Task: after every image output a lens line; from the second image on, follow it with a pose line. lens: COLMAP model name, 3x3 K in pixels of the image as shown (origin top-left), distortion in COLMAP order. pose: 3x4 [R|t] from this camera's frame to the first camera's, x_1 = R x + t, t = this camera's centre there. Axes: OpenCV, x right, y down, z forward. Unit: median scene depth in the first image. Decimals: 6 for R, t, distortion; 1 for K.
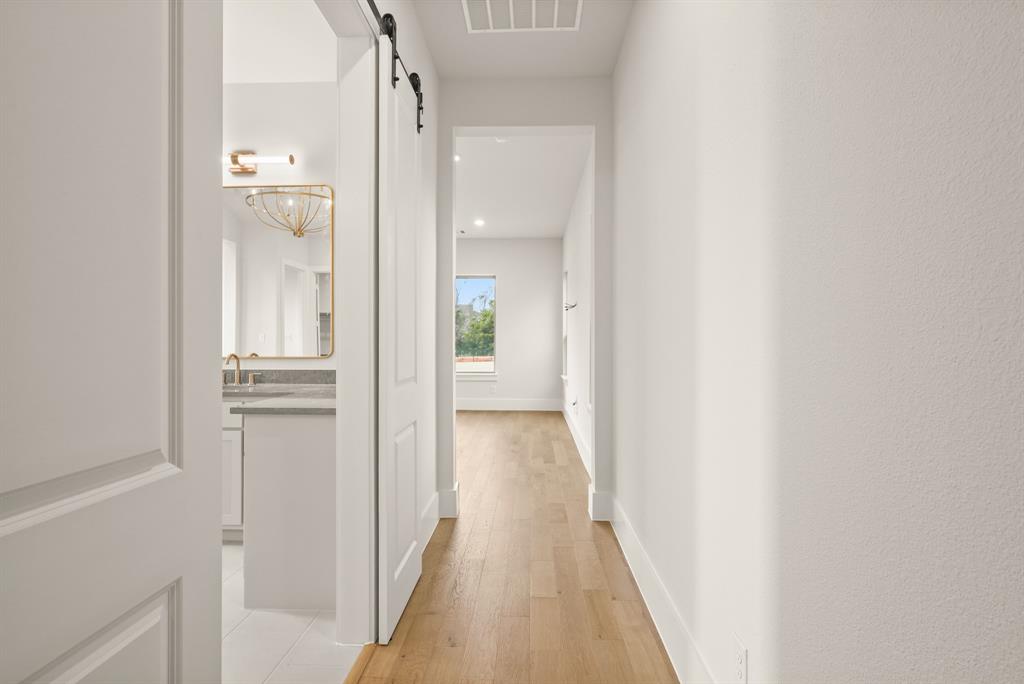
lens RADIAL K [[481.9, 0, 514.3], [0, 481.9, 339.5], [0, 0, 1]] dist [0.000683, 0.001341]
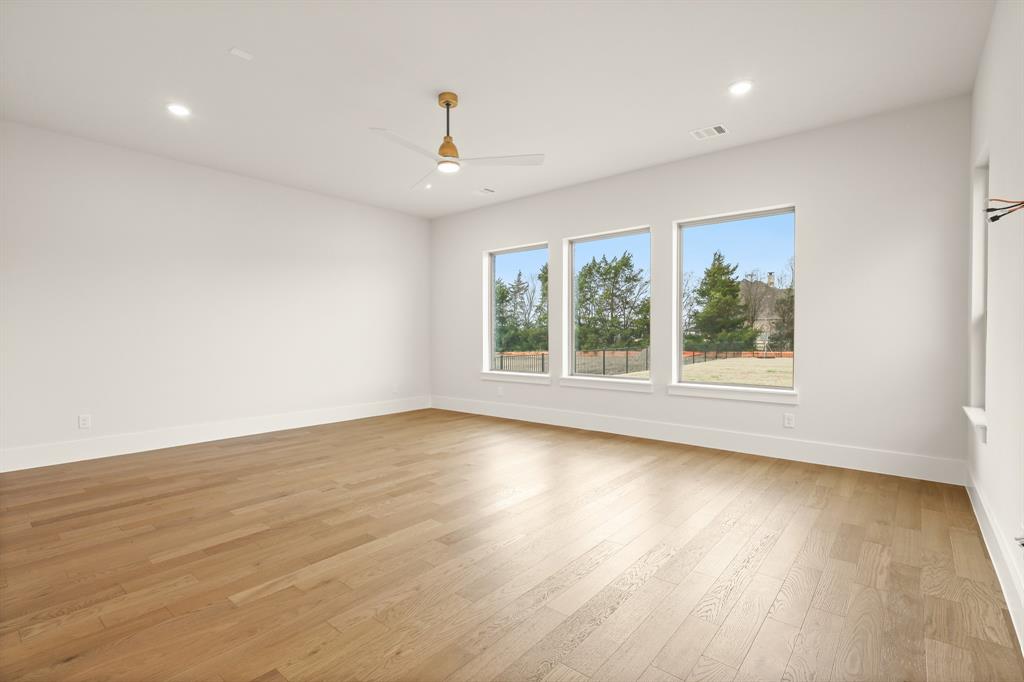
lens RADIAL K [[481.9, 0, 504.1], [0, 481.9, 336.9], [0, 0, 1]] dist [0.000683, 0.001341]
pose [[0.784415, 0.005587, -0.620211, 0.042127], [-0.005093, 0.999984, 0.002566, 0.012679], [0.620215, 0.001146, 0.784431, 0.416007]]
